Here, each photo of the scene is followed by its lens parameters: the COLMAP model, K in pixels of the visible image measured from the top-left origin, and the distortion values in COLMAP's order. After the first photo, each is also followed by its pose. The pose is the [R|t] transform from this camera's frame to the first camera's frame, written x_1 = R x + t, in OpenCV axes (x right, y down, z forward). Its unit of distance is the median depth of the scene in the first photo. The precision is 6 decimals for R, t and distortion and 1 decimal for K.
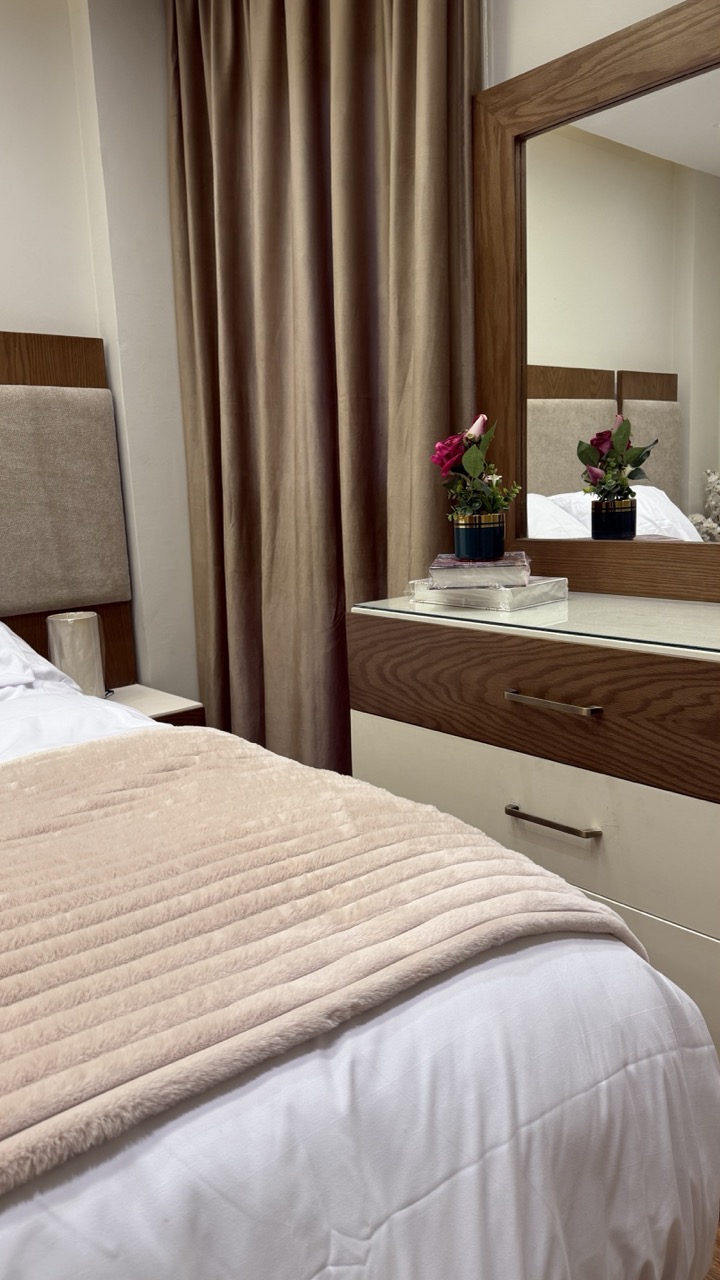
lens RADIAL K [[904.3, 0, 359.4], [0, 904.3, 641.1], [0, 0, 1]] dist [0.076581, -0.102470]
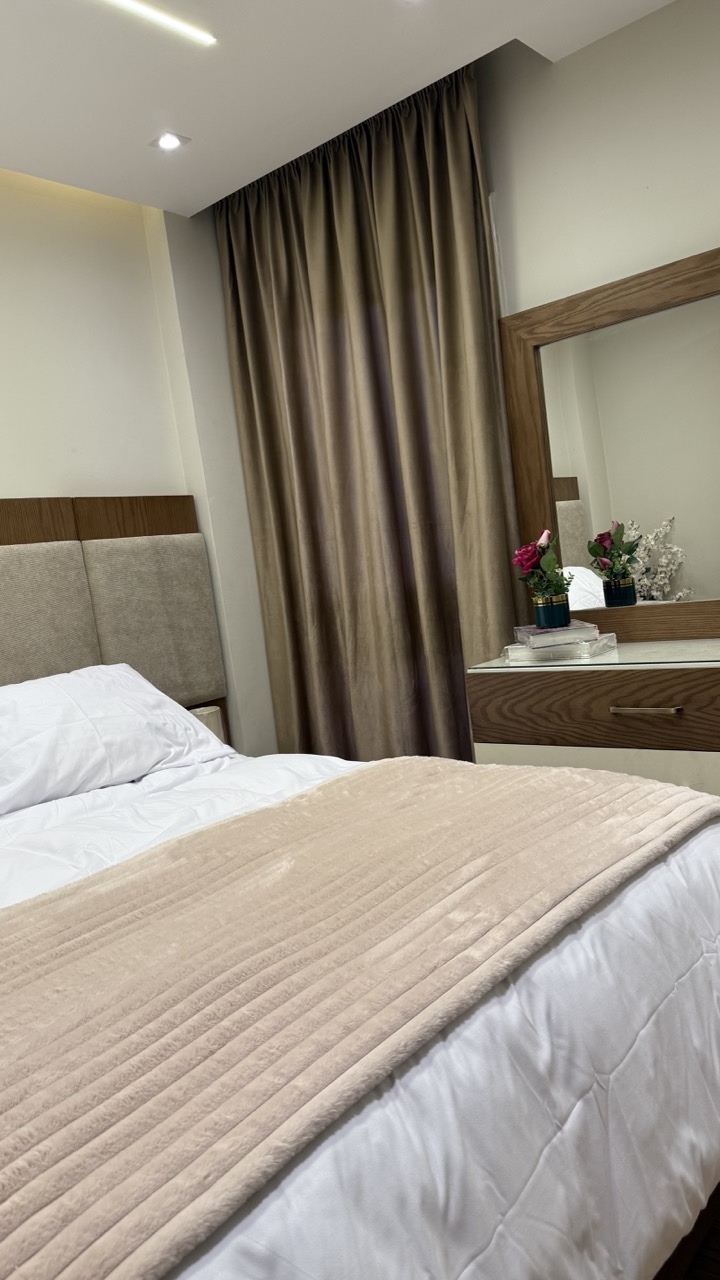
lens RADIAL K [[904.3, 0, 340.4], [0, 904.3, 650.5], [0, 0, 1]] dist [0.076581, -0.102470]
pose [[0.985224, -0.104906, 0.135383, -0.404210], [0.118070, 0.988625, -0.093164, 0.041949], [-0.124069, 0.107773, 0.986403, -0.384415]]
